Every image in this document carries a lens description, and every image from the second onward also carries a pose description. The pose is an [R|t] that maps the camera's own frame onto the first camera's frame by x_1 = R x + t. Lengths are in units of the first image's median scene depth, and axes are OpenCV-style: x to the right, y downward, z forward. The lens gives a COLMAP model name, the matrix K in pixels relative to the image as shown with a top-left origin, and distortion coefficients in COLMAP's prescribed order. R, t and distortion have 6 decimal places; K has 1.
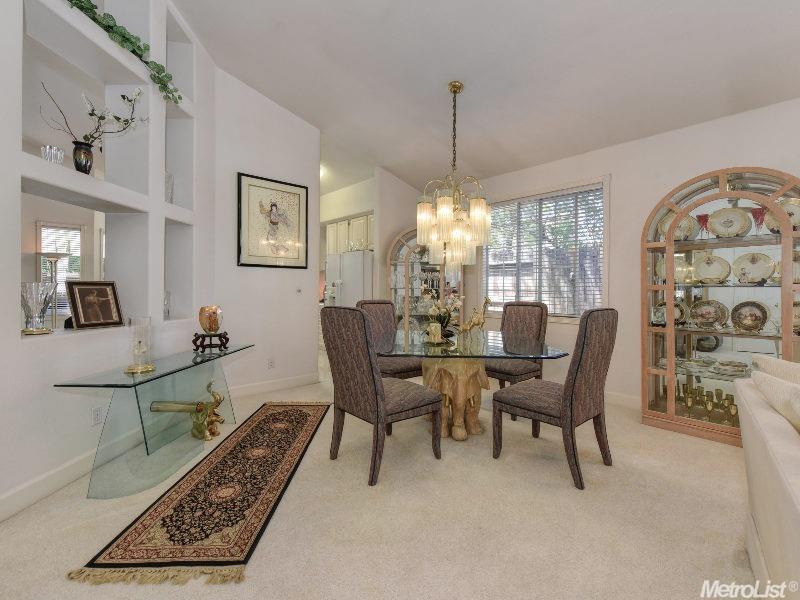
lens RADIAL K [[359.6, 0, 392.3], [0, 359.6, 290.5], [0, 0, 1]] dist [-0.001094, -0.000212]
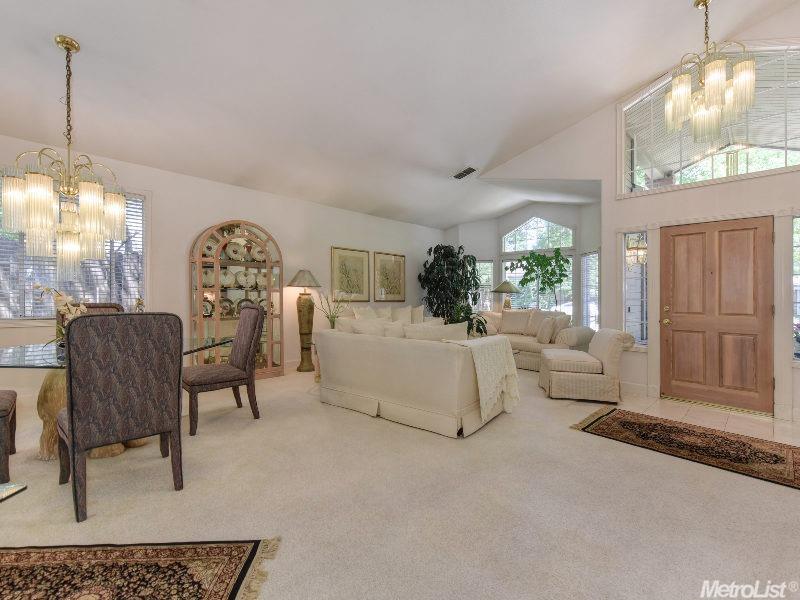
lens RADIAL K [[364.0, 0, 402.8], [0, 364.0, 304.2], [0, 0, 1]] dist [-0.000268, -0.000379]
pose [[-0.048772, -0.032759, 0.998273, -0.705975], [-0.006451, 0.999451, 0.032483, -0.005850], [-0.998789, -0.004856, -0.048957, 0.282953]]
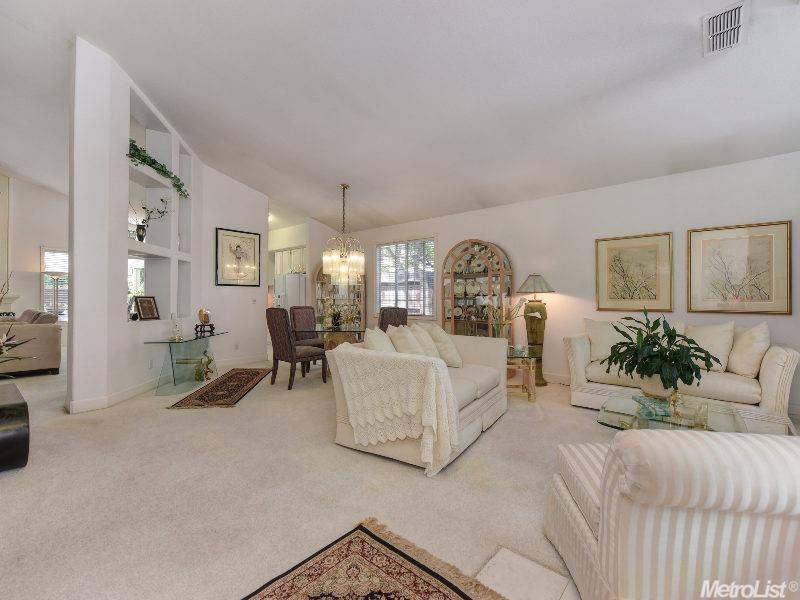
lens RADIAL K [[359.0, 0, 376.8], [0, 359.0, 297.3], [0, 0, 1]] dist [-0.000119, -0.000045]
pose [[0.996770, -0.002747, 0.080260, 0.190820], [0.003518, 0.999949, -0.009465, 0.003487], [-0.080230, 0.009717, 0.996729, -0.784585]]
